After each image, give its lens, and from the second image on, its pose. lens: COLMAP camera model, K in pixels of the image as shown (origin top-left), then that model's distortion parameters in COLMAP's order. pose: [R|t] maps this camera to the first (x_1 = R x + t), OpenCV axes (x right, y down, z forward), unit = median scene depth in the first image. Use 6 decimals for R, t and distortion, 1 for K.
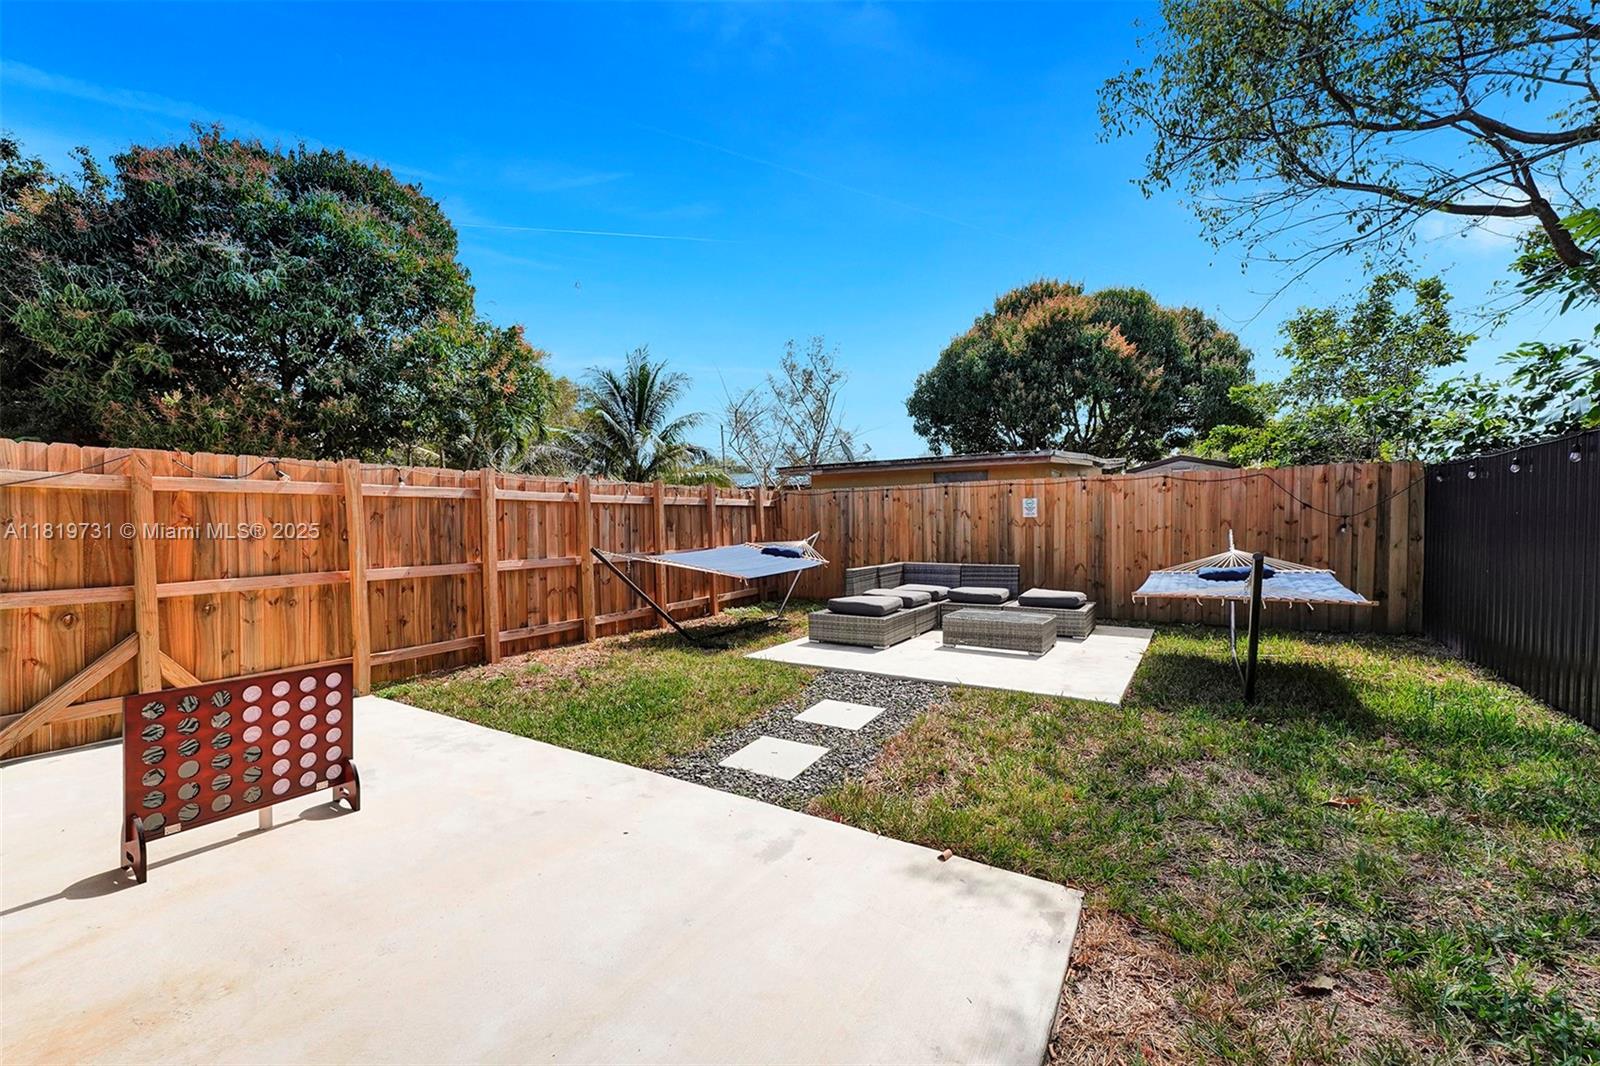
lens RADIAL K [[656.0, 0, 791.1], [0, 656.0, 540.0], [0, 0, 1]] dist [0.001148, 0.000590]
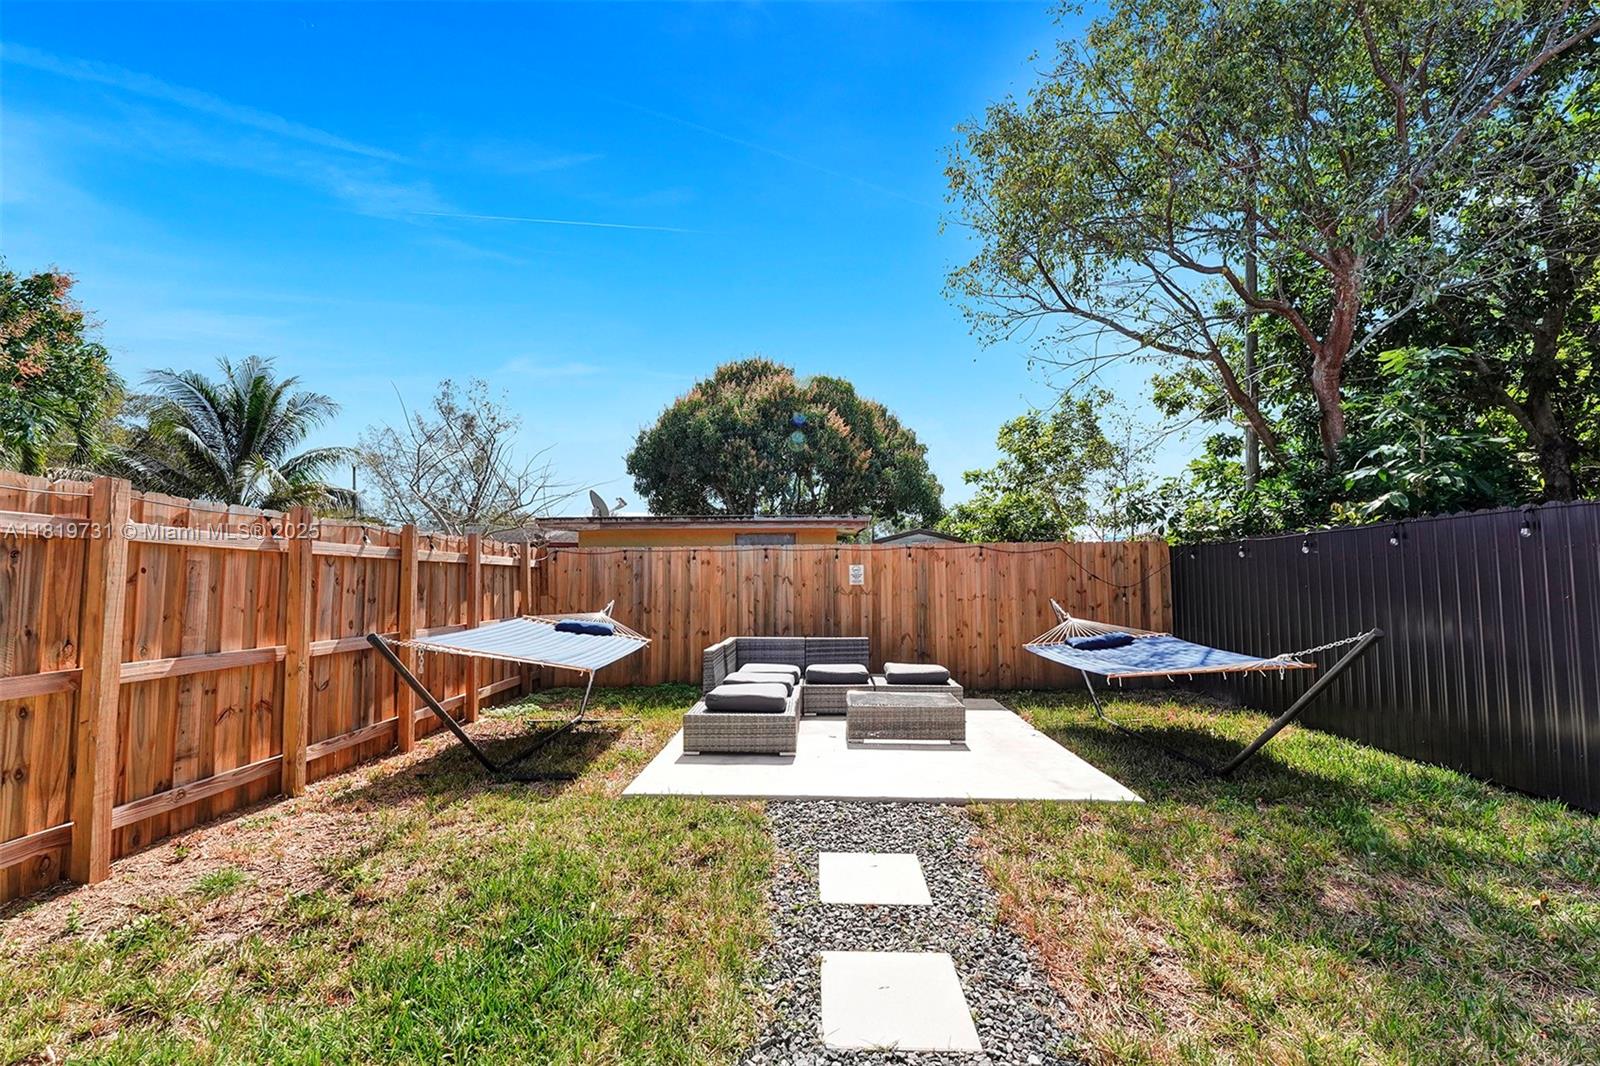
lens RADIAL K [[656.0, 0, 791.1], [0, 656.0, 540.0], [0, 0, 1]] dist [0.001148, 0.000590]
pose [[0.872277, 0.042760, 0.487139, -0.203117], [0.005430, 0.995261, -0.097085, -0.008803], [-0.488982, 0.087330, 0.867912, 0.251479]]
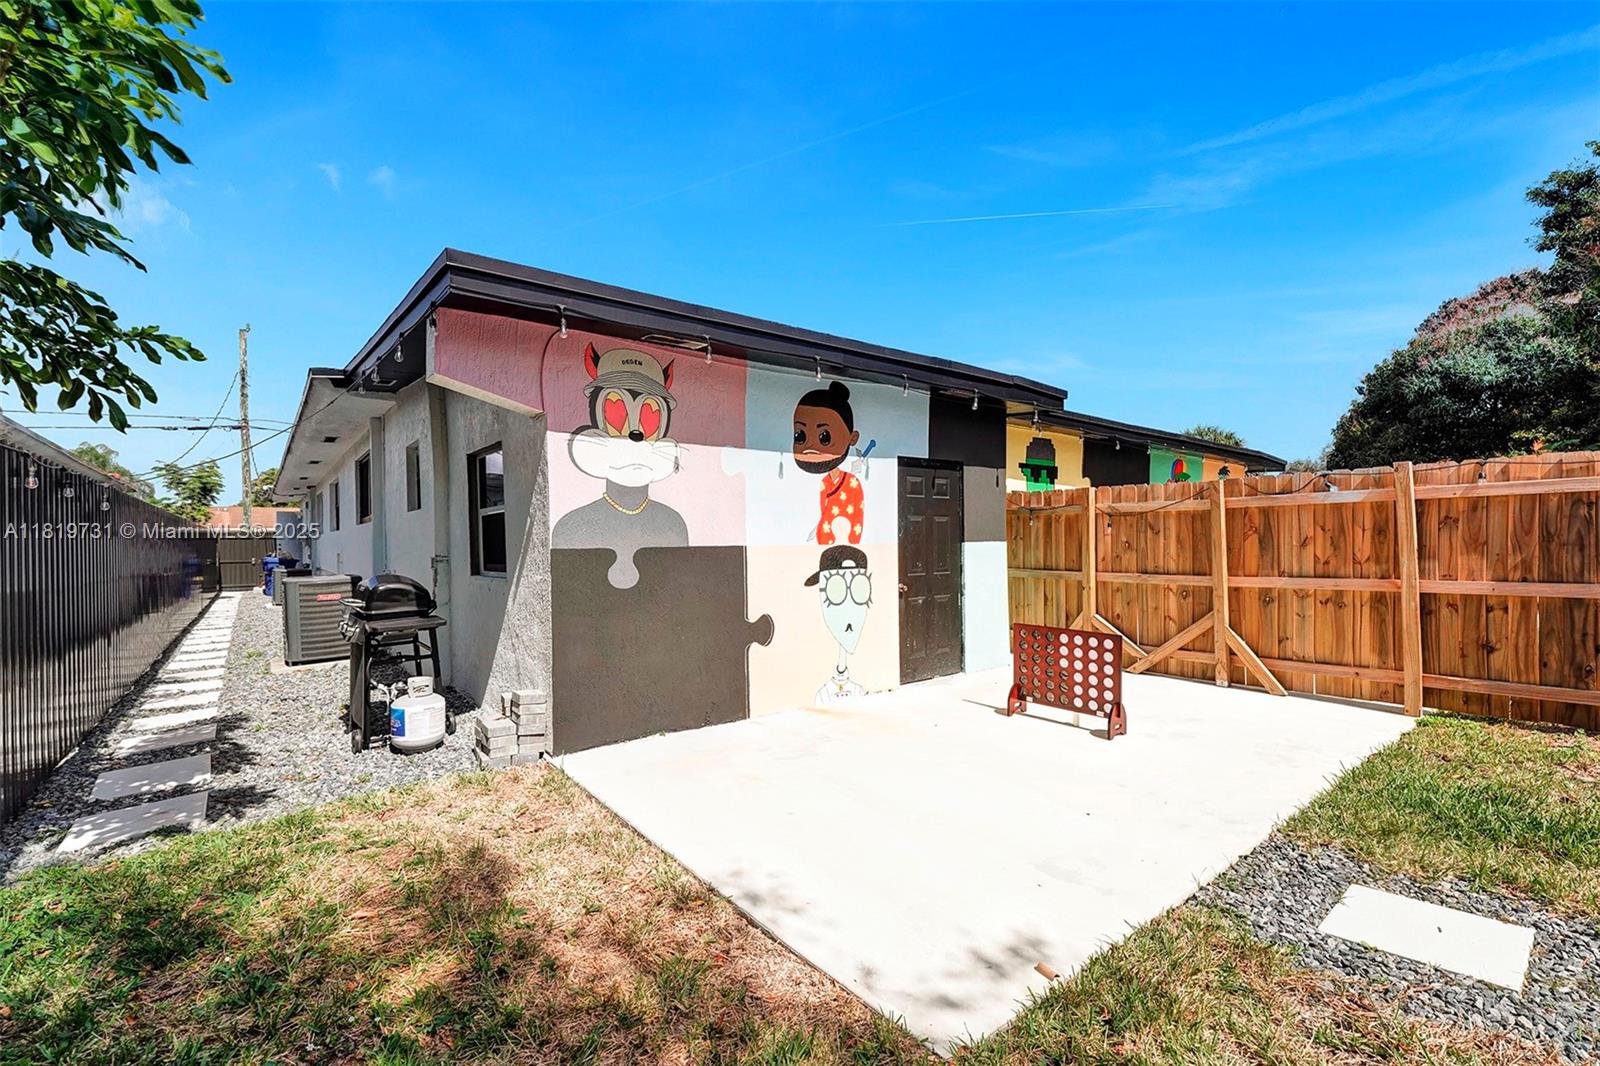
lens RADIAL K [[674.3, 0, 796.2], [0, 674.3, 539.1], [0, 0, 1]] dist [-0.000006, 0.000292]
pose [[-0.332257, 0.004341, -0.943179, 0.363579], [-0.007296, 0.999948, 0.007172, -0.008448], [0.943161, 0.009264, -0.332208, 0.336261]]
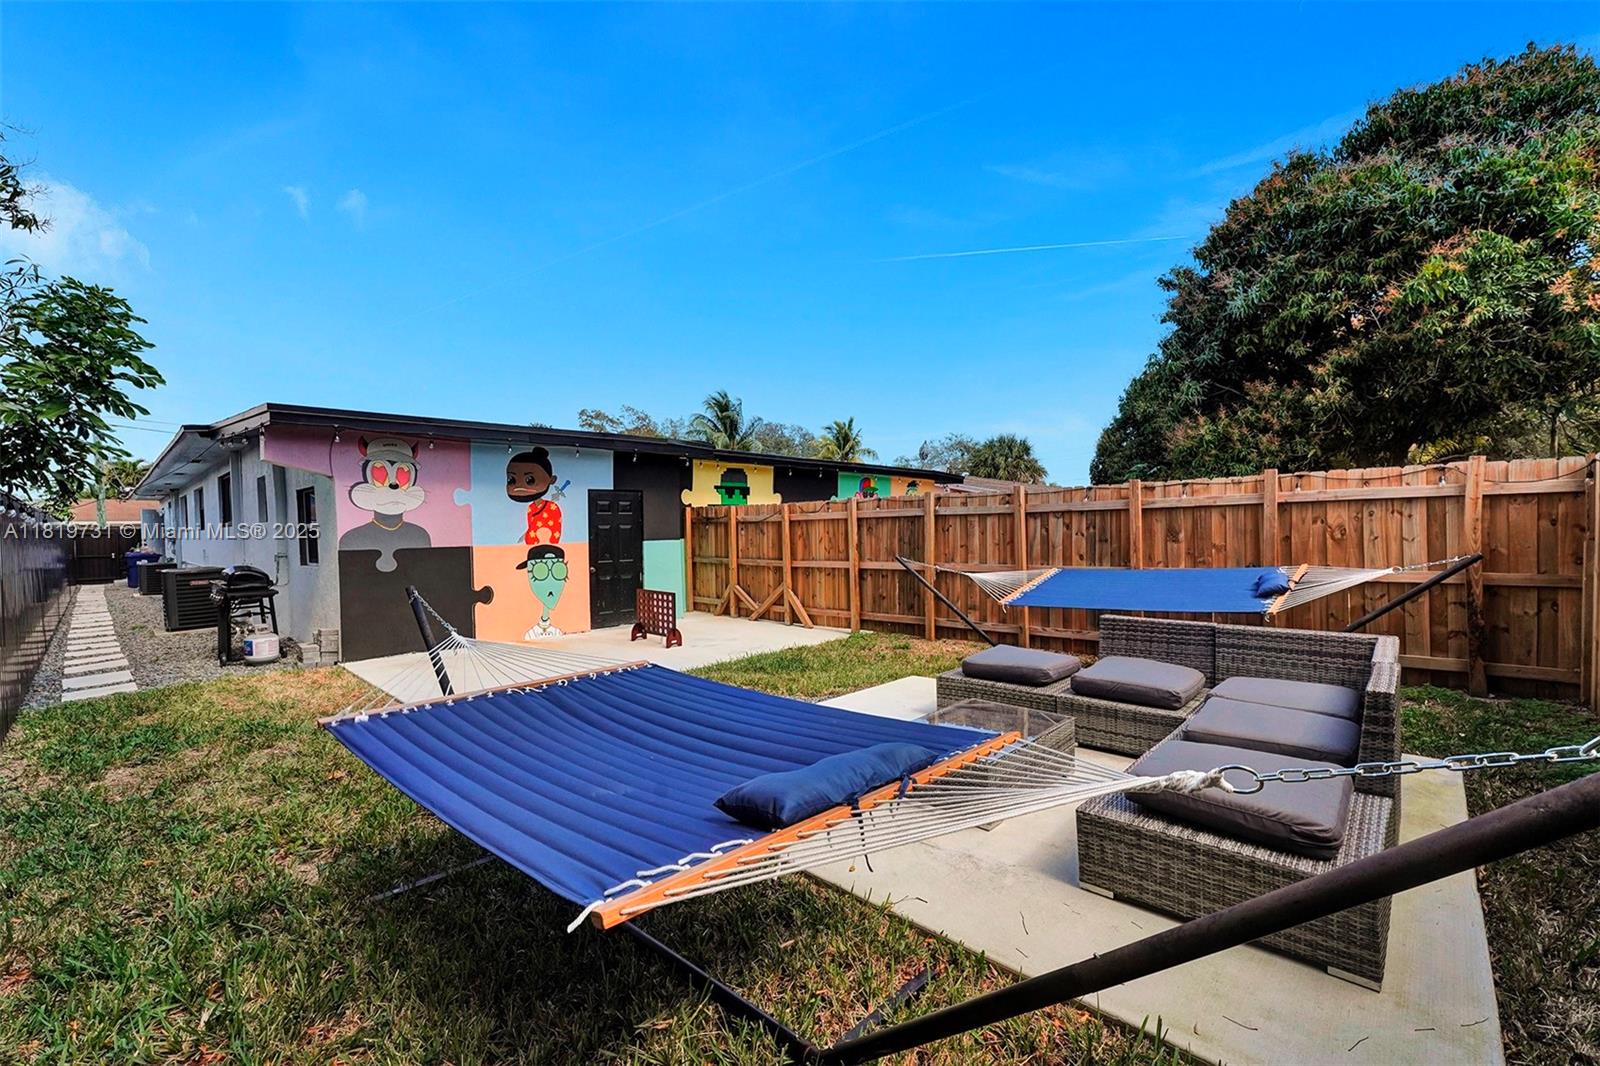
lens RADIAL K [[656.0, 0, 791.1], [0, 656.0, 540.0], [0, 0, 1]] dist [0.001148, 0.000590]
pose [[-0.199289, 0.024764, -0.979628, 0.719415], [-0.003239, 0.999659, 0.025930, -0.036857], [0.979935, 0.008341, -0.199141, 0.799567]]
